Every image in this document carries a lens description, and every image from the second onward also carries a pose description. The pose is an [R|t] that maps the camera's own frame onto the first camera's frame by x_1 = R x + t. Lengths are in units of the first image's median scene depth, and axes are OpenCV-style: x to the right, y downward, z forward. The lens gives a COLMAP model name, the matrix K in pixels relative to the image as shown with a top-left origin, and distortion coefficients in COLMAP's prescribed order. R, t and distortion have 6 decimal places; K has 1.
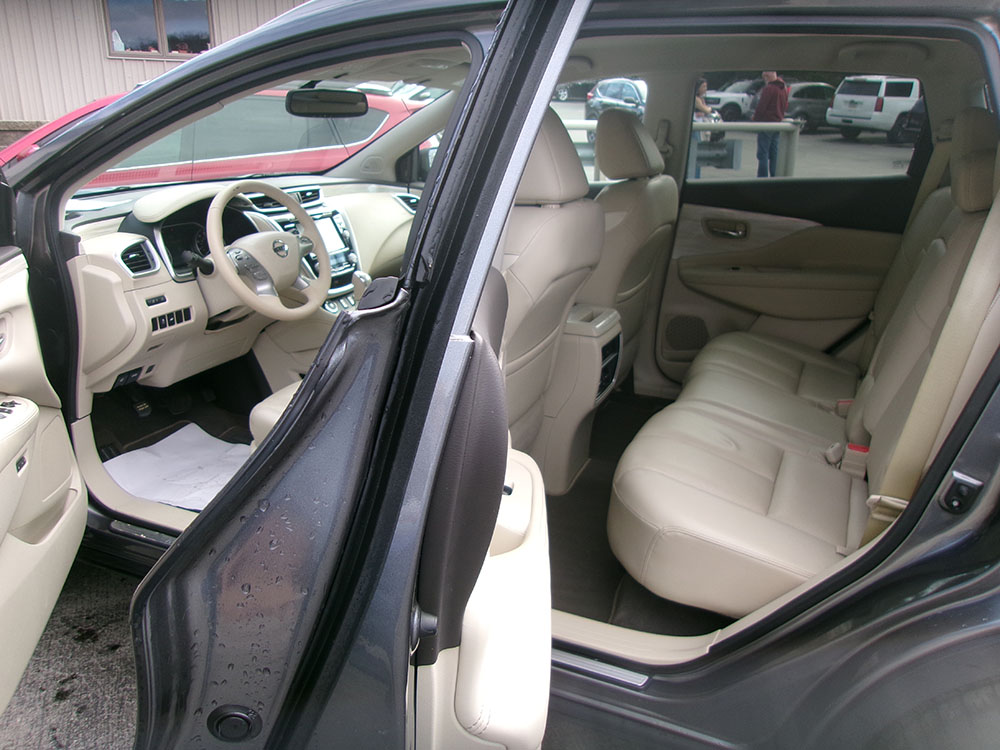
lens RADIAL K [[783.5, 0, 500.0], [0, 783.5, 375.0], [0, 0, 1]] dist [-0.004476, 0.037603]
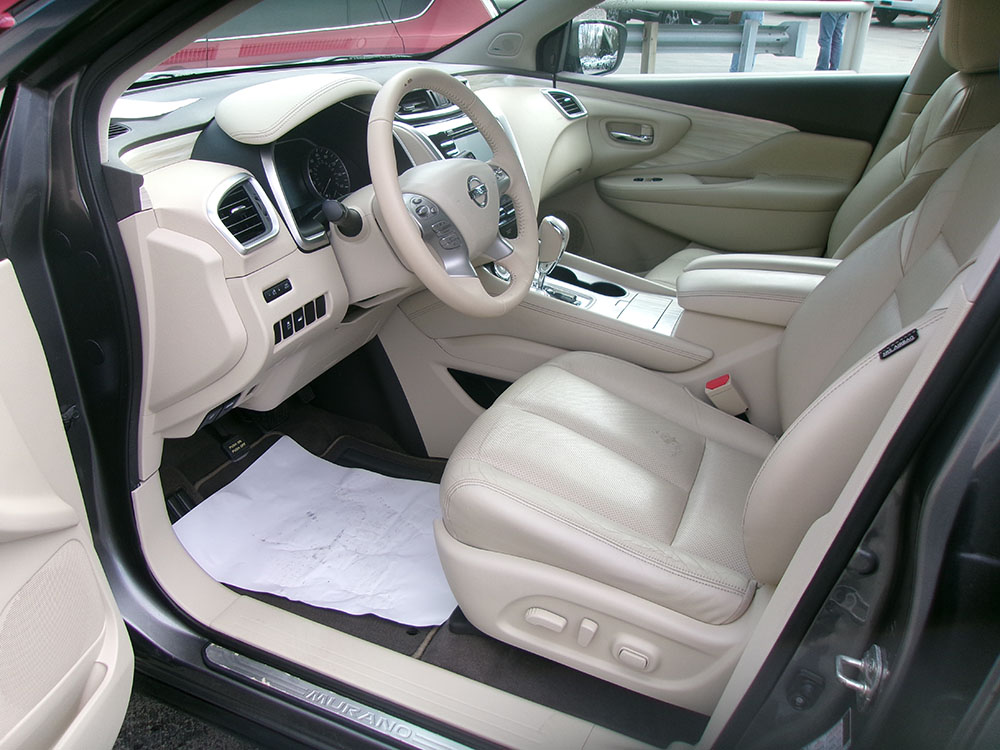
lens RADIAL K [[783.5, 0, 500.0], [0, 783.5, 375.0], [0, 0, 1]] dist [-0.004476, 0.037603]
pose [[0.999786, 0.002214, 0.020570, -0.280505], [-0.004868, 0.991515, 0.129902, -0.104203], [-0.020107, -0.129974, 0.991313, 0.417829]]
